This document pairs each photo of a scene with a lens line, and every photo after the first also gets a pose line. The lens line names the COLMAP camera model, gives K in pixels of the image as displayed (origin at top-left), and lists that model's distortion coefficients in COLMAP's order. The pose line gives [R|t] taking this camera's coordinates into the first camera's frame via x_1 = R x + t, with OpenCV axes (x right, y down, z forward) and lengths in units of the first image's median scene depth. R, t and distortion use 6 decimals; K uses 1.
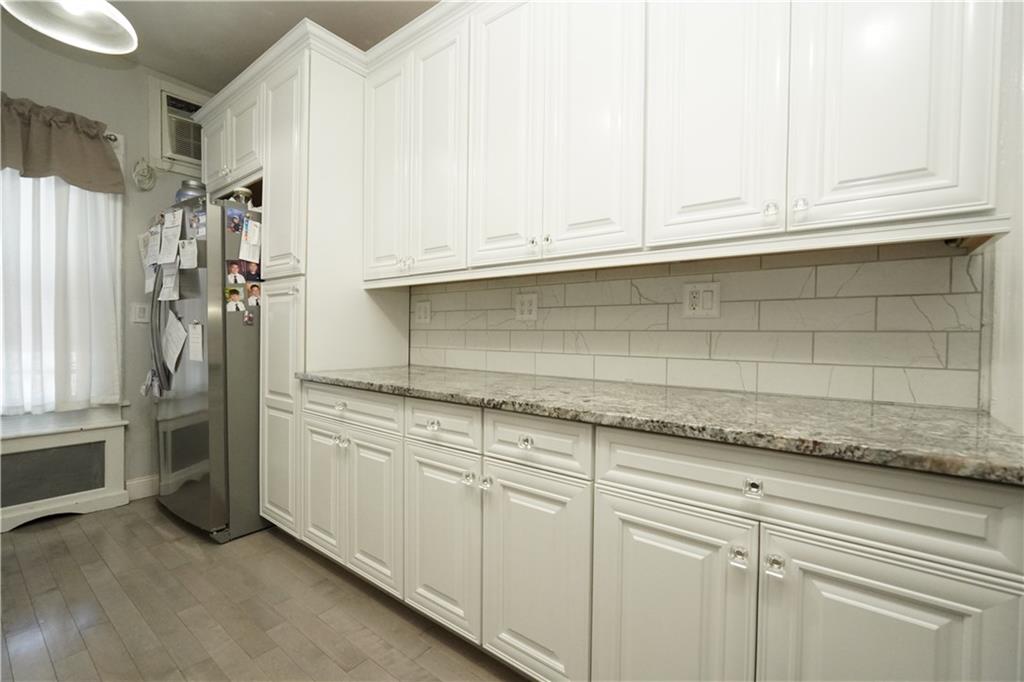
lens RADIAL K [[438.4, 0, 511.1], [0, 438.4, 345.7], [0, 0, 1]] dist [-0.022231, 0.006916]
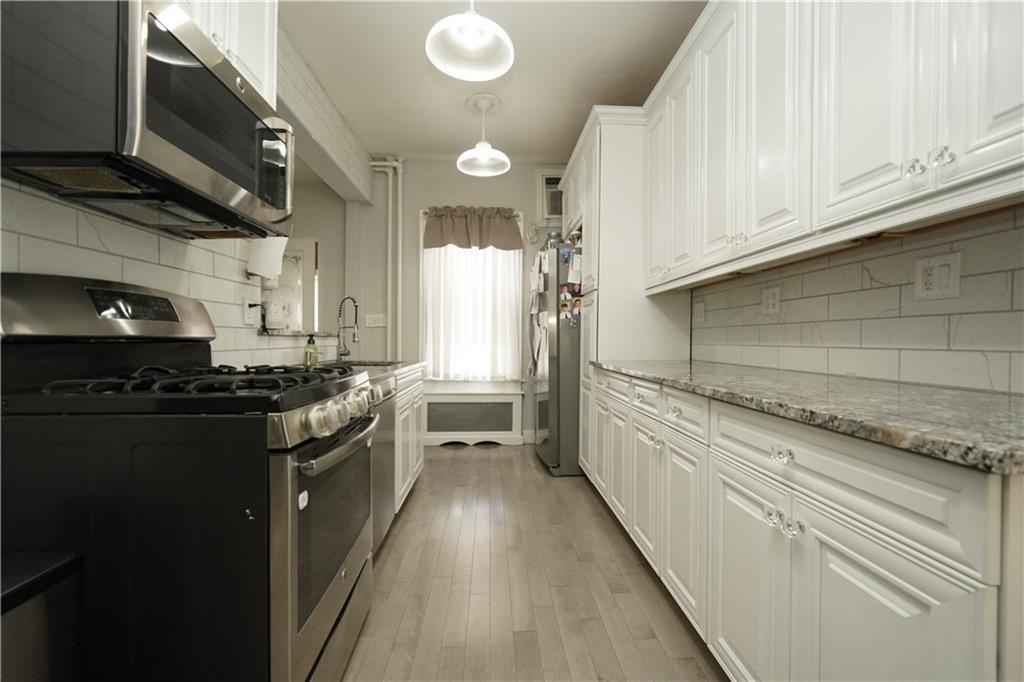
lens RADIAL K [[438.4, 0, 511.1], [0, 438.4, 345.7], [0, 0, 1]] dist [-0.022231, 0.006916]
pose [[0.648023, 0.000803, -0.761621, 0.376656], [-0.013674, 0.999851, -0.010580, 0.030268], [0.761498, 0.017271, 0.647937, -0.087751]]
